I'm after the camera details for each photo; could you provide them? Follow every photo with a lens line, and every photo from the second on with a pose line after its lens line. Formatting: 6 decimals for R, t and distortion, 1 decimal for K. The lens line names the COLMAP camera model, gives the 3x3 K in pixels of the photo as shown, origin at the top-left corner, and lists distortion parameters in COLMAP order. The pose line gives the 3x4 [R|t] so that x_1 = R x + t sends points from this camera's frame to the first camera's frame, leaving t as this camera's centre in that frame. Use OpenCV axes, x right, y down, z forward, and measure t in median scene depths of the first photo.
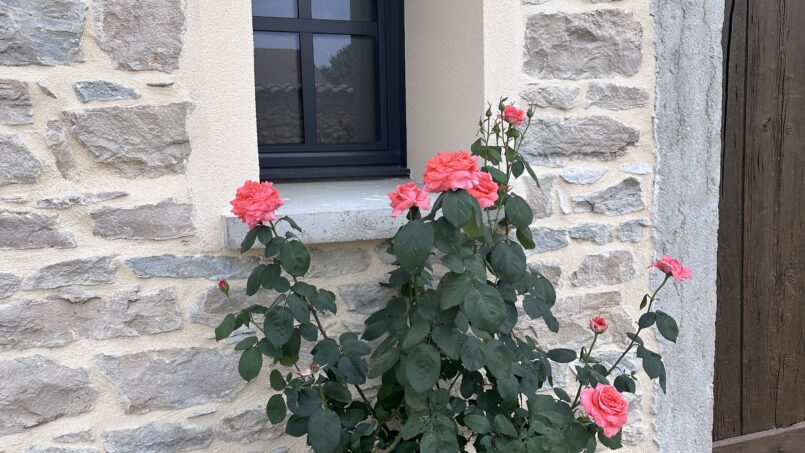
lens RADIAL K [[744.7, 0, 405.6], [0, 744.7, 229.4], [0, 0, 1]] dist [0.188989, -0.405890]
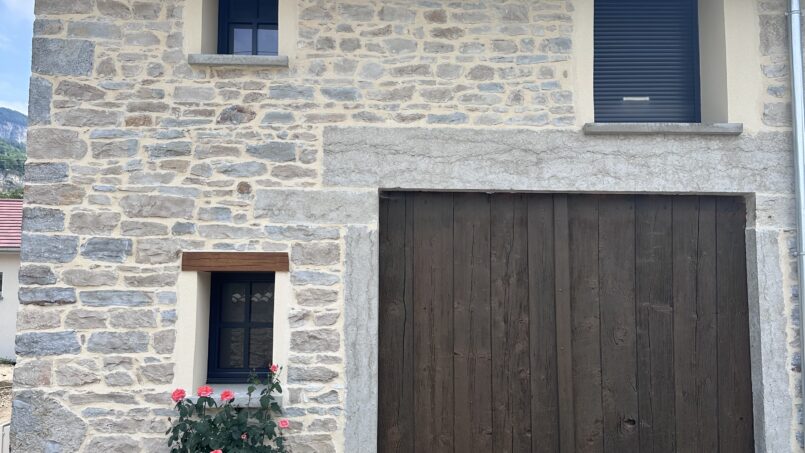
lens RADIAL K [[744.7, 0, 405.6], [0, 744.7, 229.4], [0, 0, 1]] dist [0.188989, -0.405890]
pose [[0.931703, -0.012005, -0.363024, 1.872354], [-0.064651, 0.978013, -0.198269, -0.140663], [0.357422, 0.208197, 0.910441, -1.805234]]
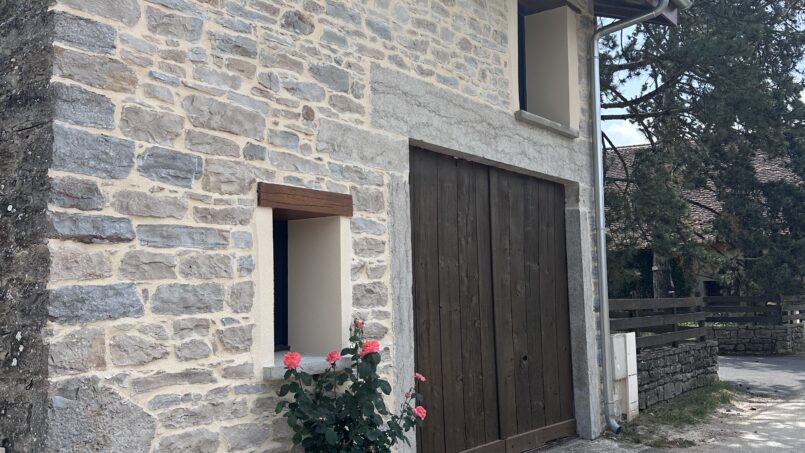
lens RADIAL K [[744.7, 0, 405.6], [0, 744.7, 229.4], [0, 0, 1]] dist [0.188989, -0.405890]
pose [[0.866411, 0.046544, 0.497158, -1.106593], [0.065493, 0.976452, -0.205553, 0.080262], [-0.495018, 0.210654, 0.842960, -1.480133]]
